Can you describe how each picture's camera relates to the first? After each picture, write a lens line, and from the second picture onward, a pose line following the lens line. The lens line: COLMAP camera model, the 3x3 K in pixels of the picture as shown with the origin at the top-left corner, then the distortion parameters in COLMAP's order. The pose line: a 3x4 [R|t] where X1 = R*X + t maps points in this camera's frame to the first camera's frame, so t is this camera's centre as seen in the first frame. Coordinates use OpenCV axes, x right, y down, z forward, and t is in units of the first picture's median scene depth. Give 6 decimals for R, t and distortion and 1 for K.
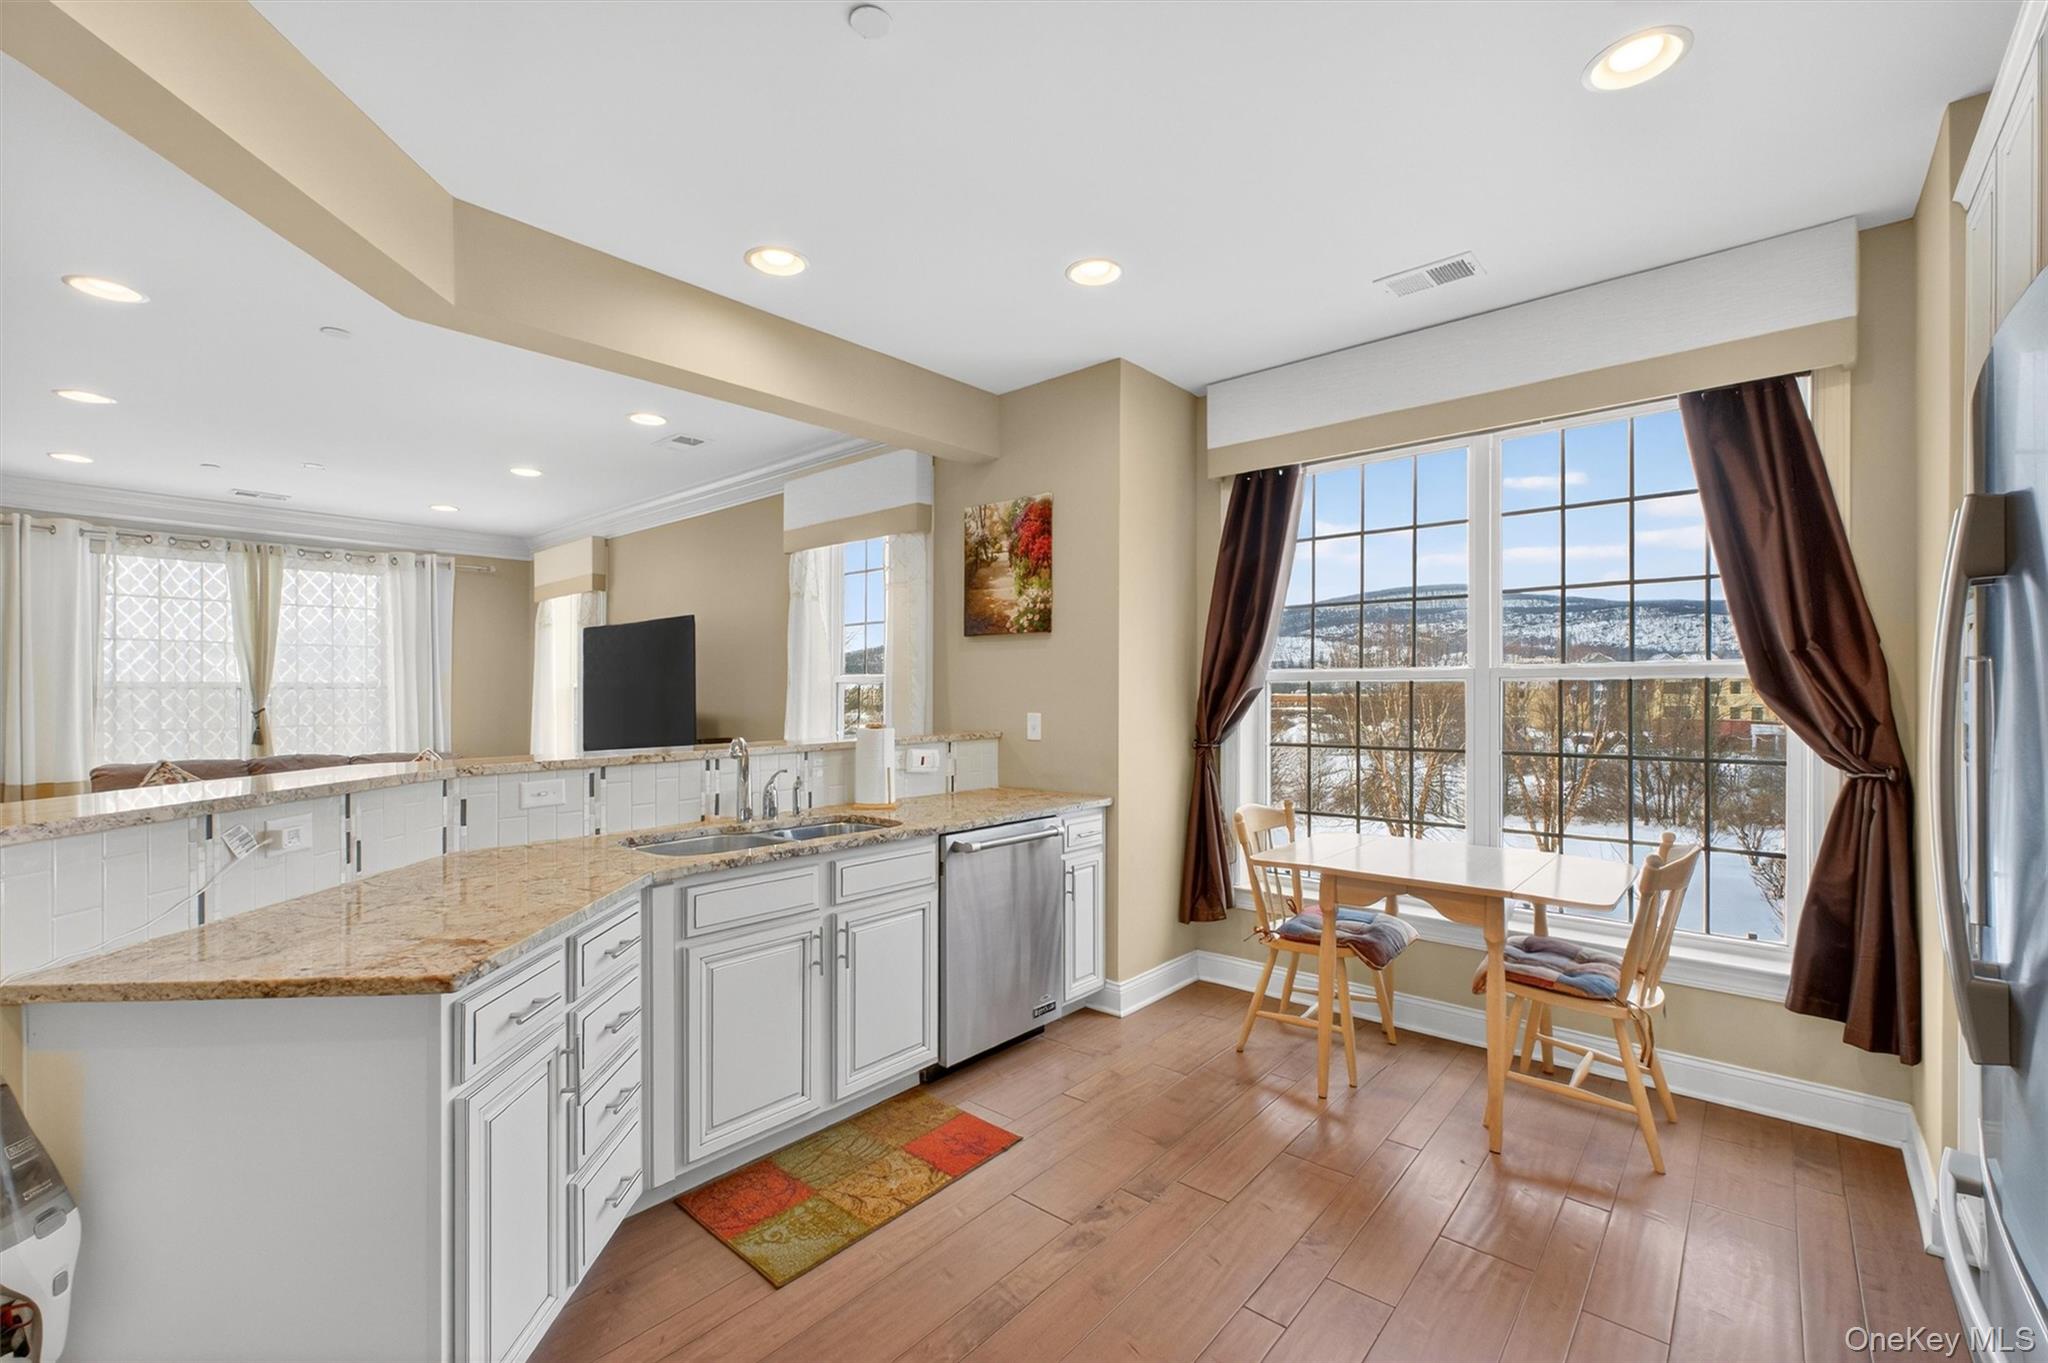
lens RADIAL K [[873.4, 0, 1023.1], [0, 873.4, 693.8], [0, 0, 1]] dist [0.000092, 0.000222]
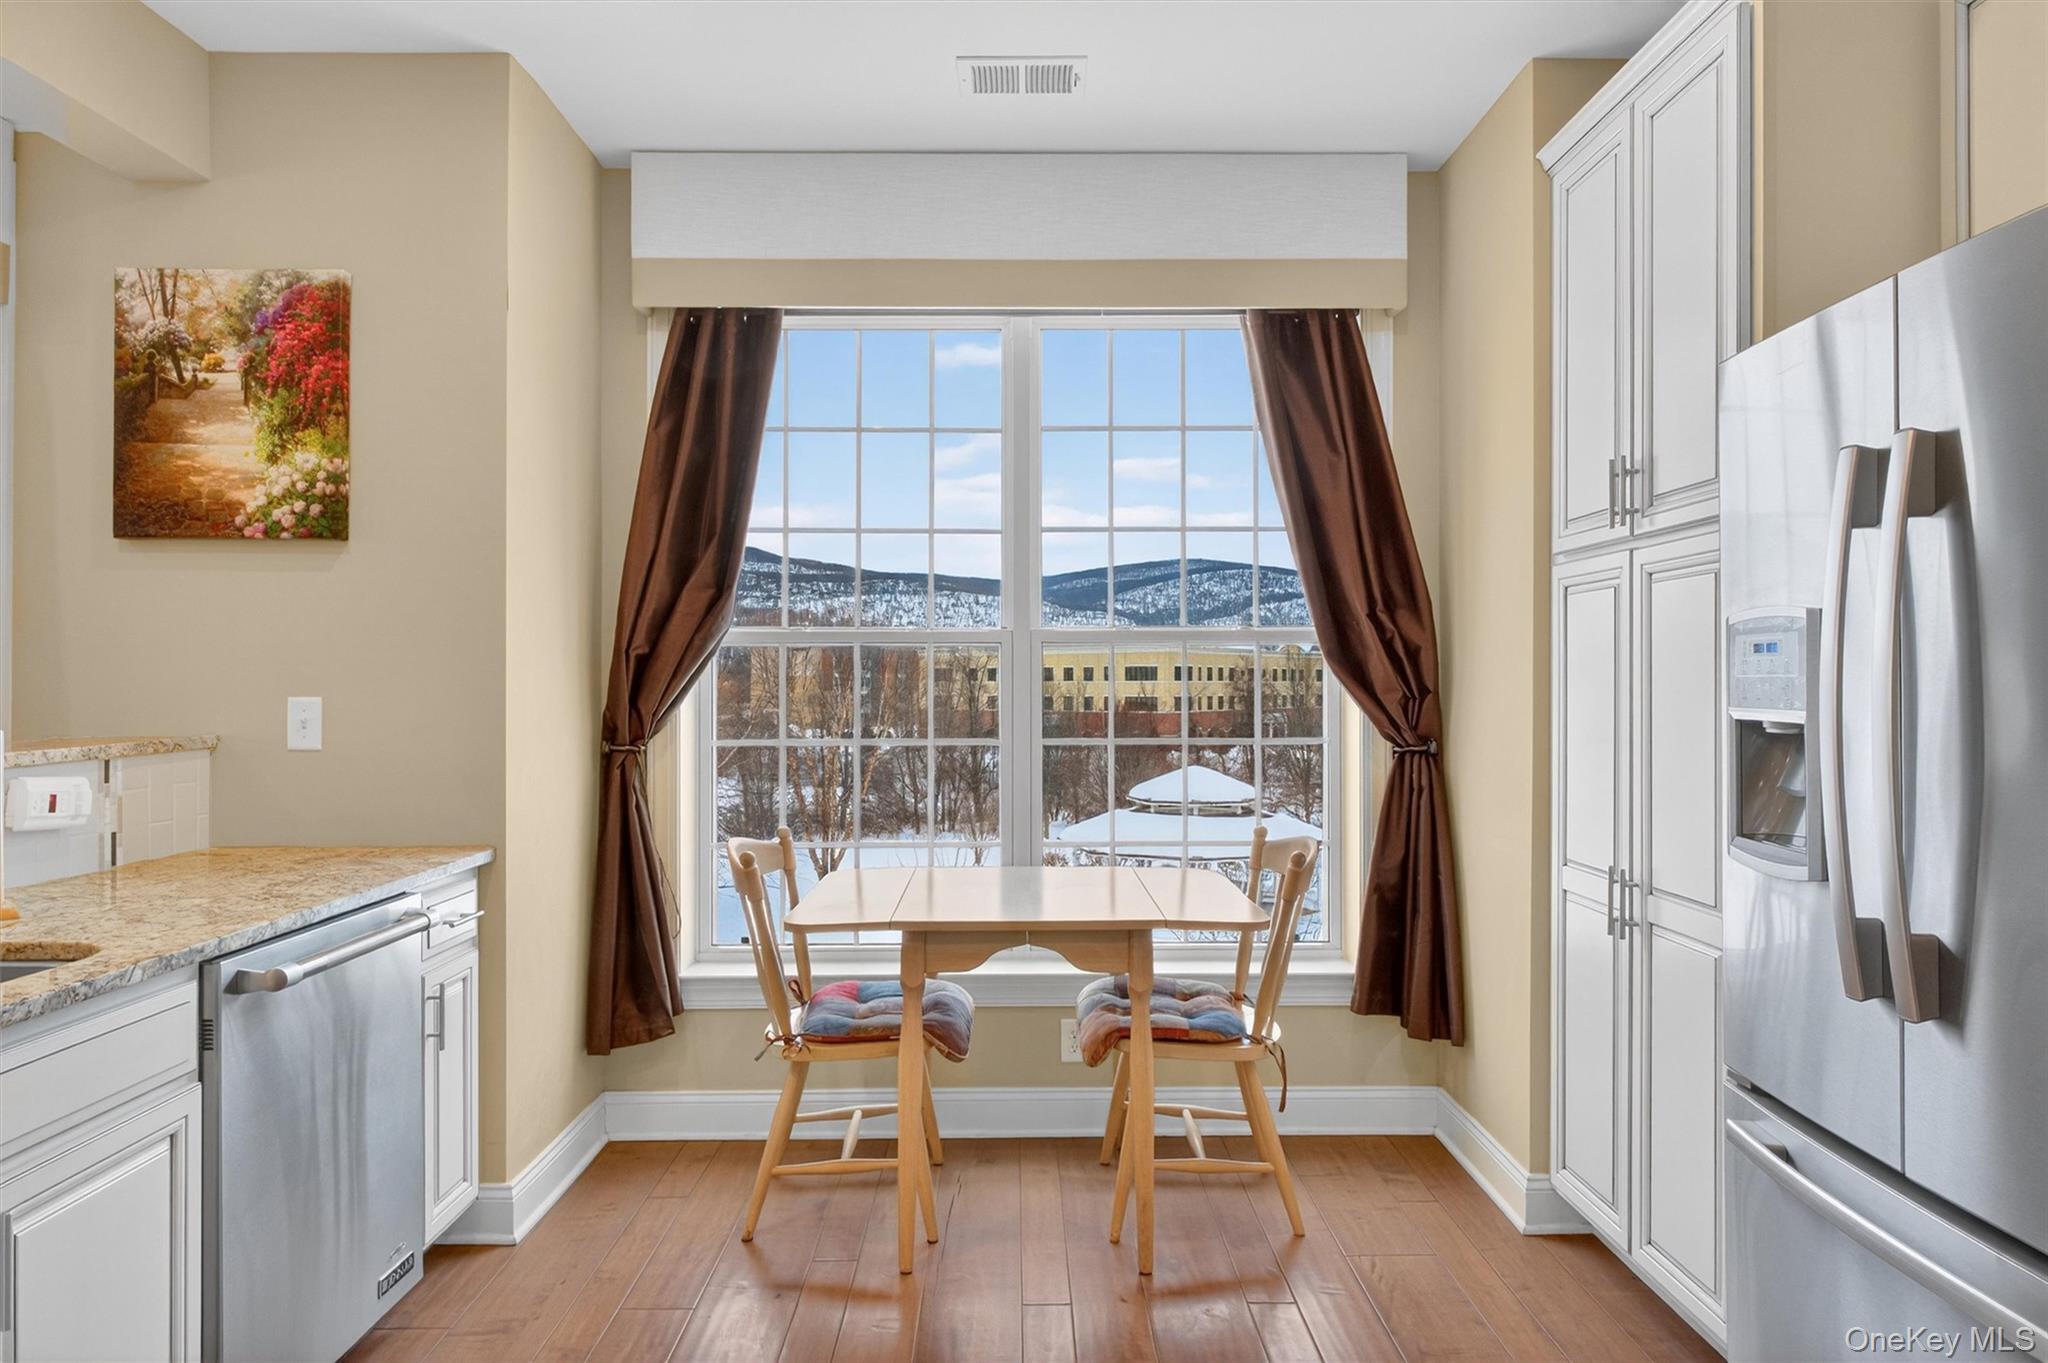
lens RADIAL K [[1236.0, 0, 1024.0], [0, 1236.0, 681.5], [0, 0, 1]] dist [-0.000892, 0.000225]
pose [[0.747394, -0.000227, 0.664381, -0.155498], [0.001054, 0.999999, -0.000844, 0.014235], [-0.664380, 0.001331, 0.747393, 0.185600]]
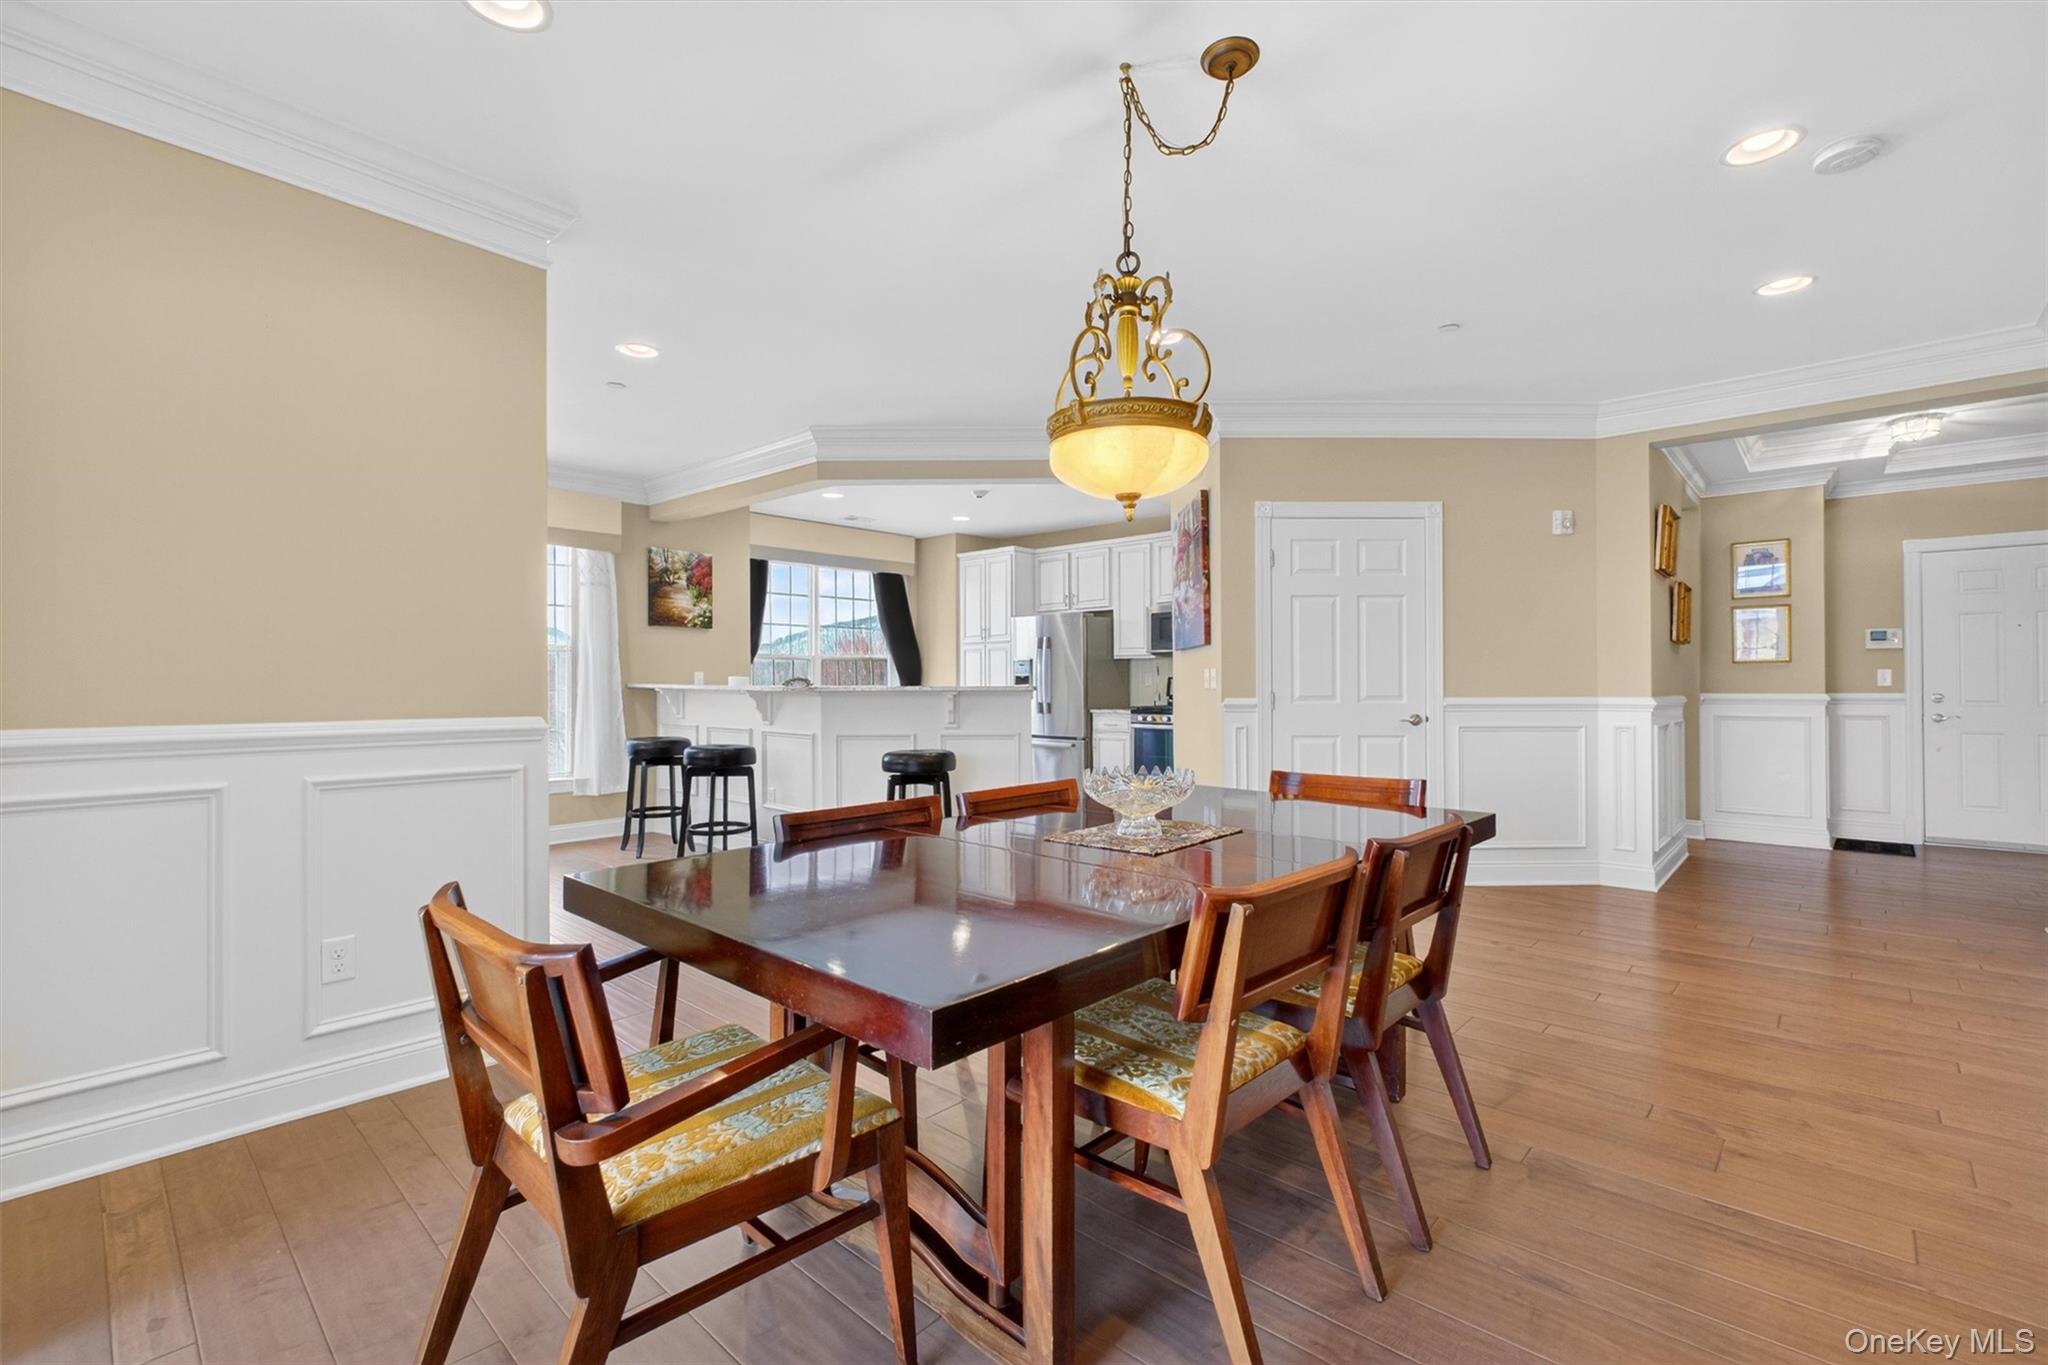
lens RADIAL K [[873.4, 0, 1023.1], [0, 873.4, 694.8], [0, 0, 1]] dist [0.000092, 0.000222]
pose [[0.042098, -0.009522, 0.999068, -1.807188], [0.004879, 0.999945, 0.009324, 0.056721], [-0.999102, 0.004482, 0.042142, 0.255524]]
